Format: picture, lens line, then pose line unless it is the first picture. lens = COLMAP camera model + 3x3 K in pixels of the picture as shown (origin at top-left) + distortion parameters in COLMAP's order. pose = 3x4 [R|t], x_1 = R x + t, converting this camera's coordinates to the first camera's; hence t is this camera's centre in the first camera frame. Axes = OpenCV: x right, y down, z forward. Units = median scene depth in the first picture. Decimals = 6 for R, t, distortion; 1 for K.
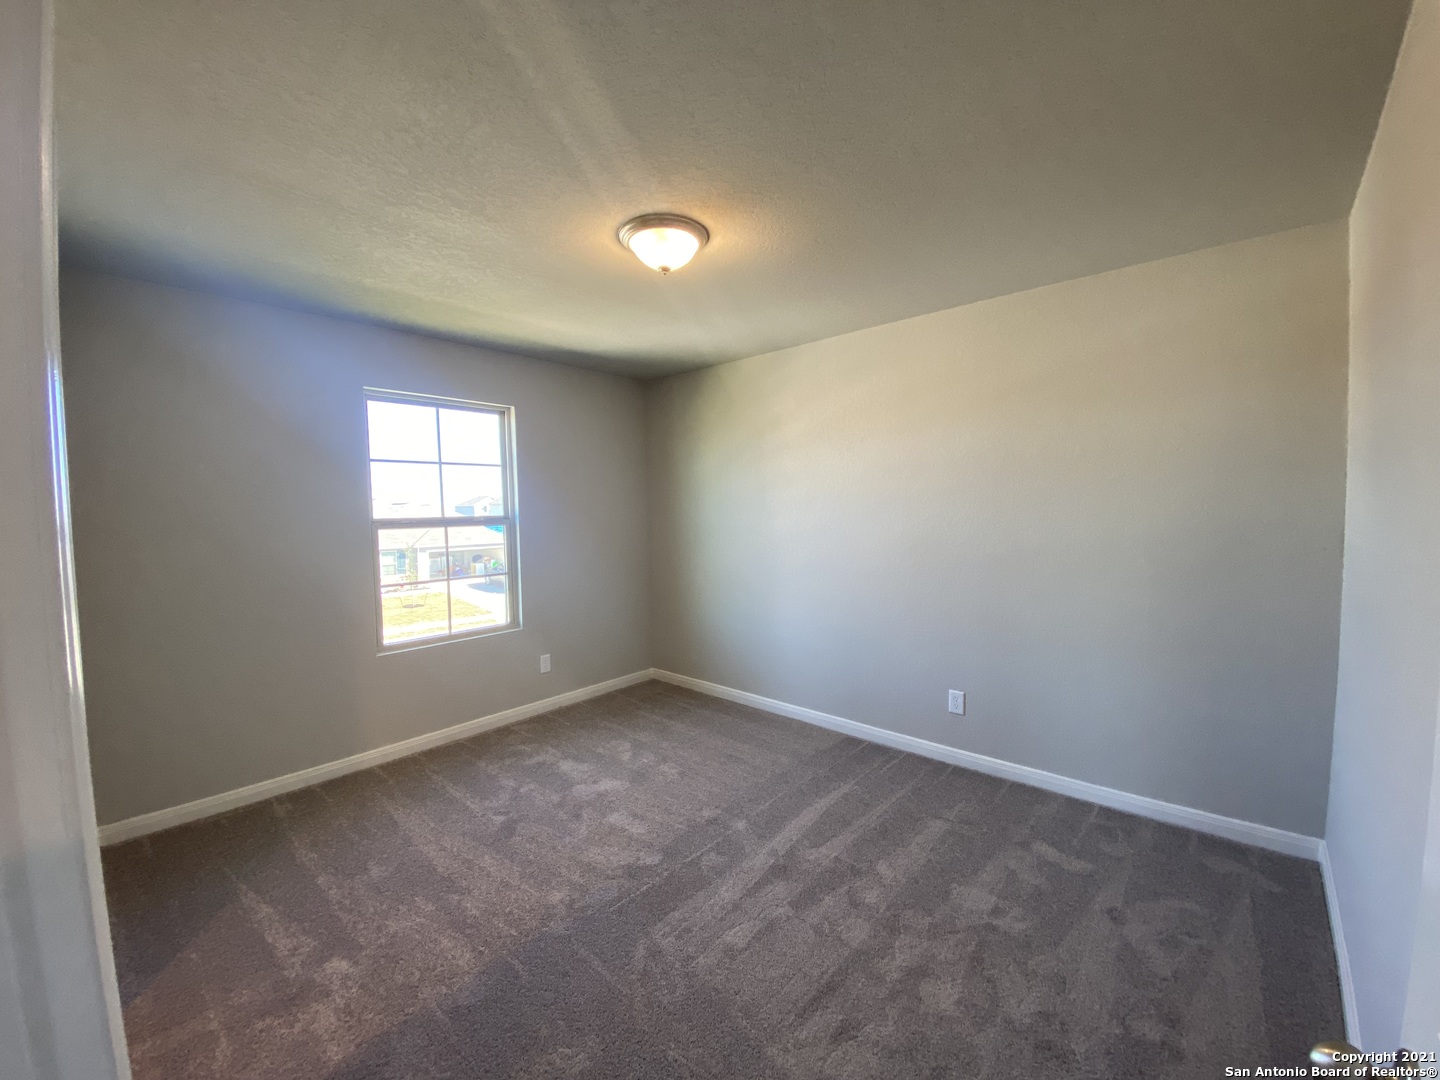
lens RADIAL K [[593.7, 0, 723.4], [0, 593.7, 542.3], [0, 0, 1]] dist [0.005107, -0.000976]
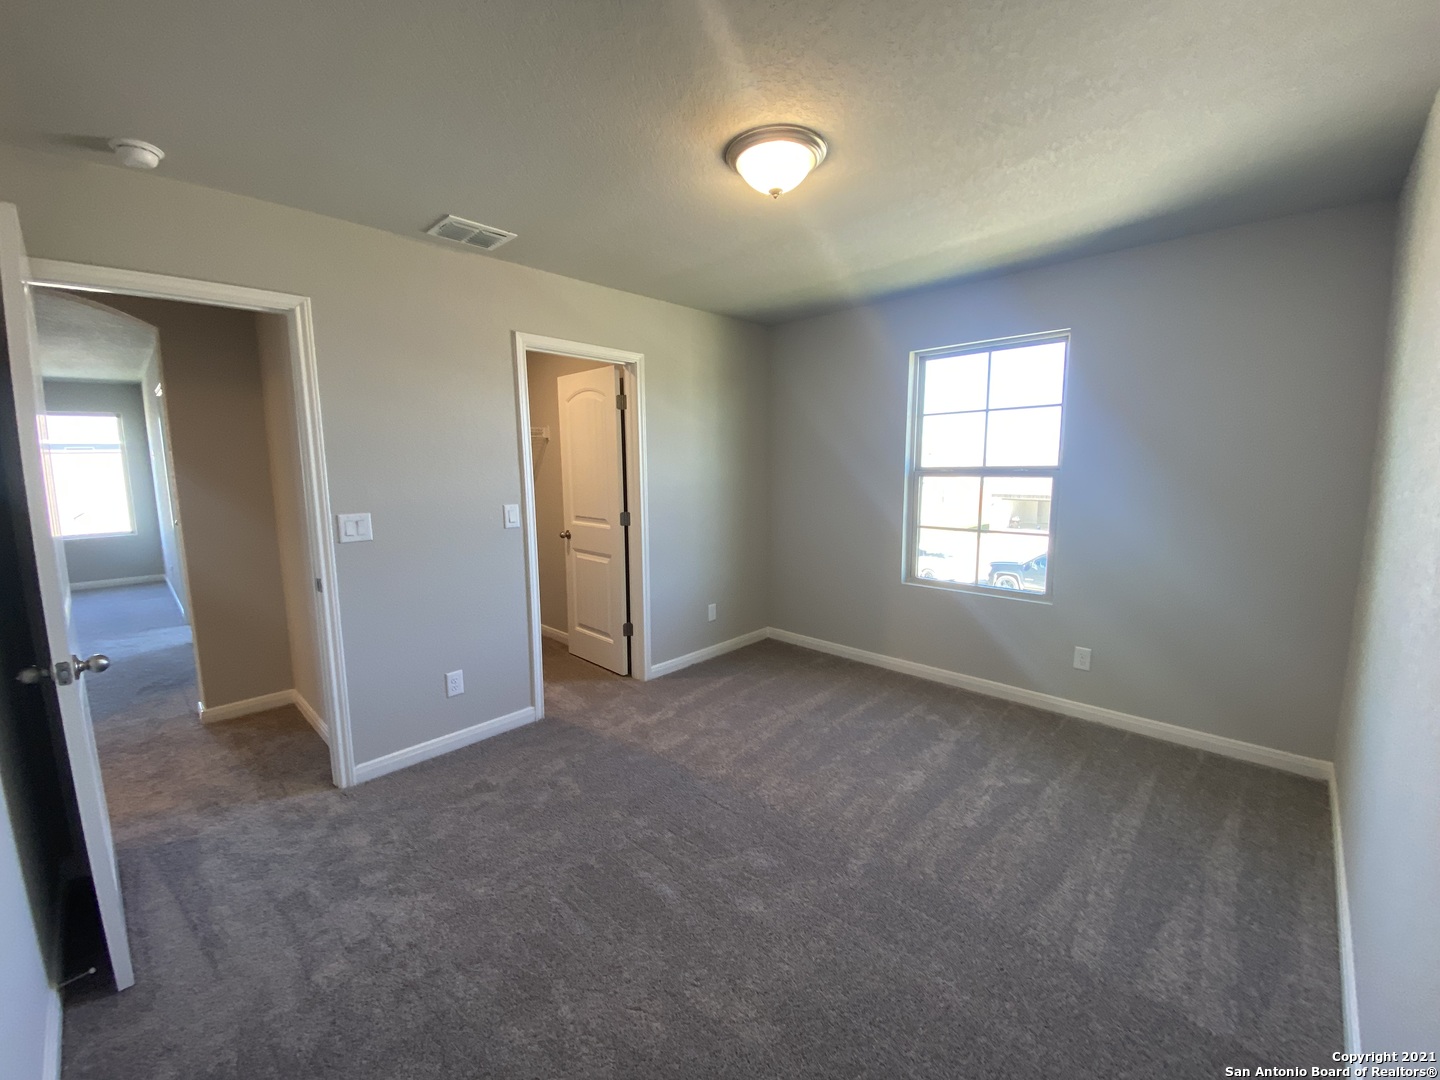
lens RADIAL K [[593.7, 0, 720.1], [0, 593.7, 544.3], [0, 0, 1]] dist [0.005107, -0.000976]
pose [[-0.061915, 0.155821, -0.985843, 0.561383], [-0.048480, 0.986103, 0.158906, -0.052519], [0.996903, 0.057632, -0.053500, 0.654345]]
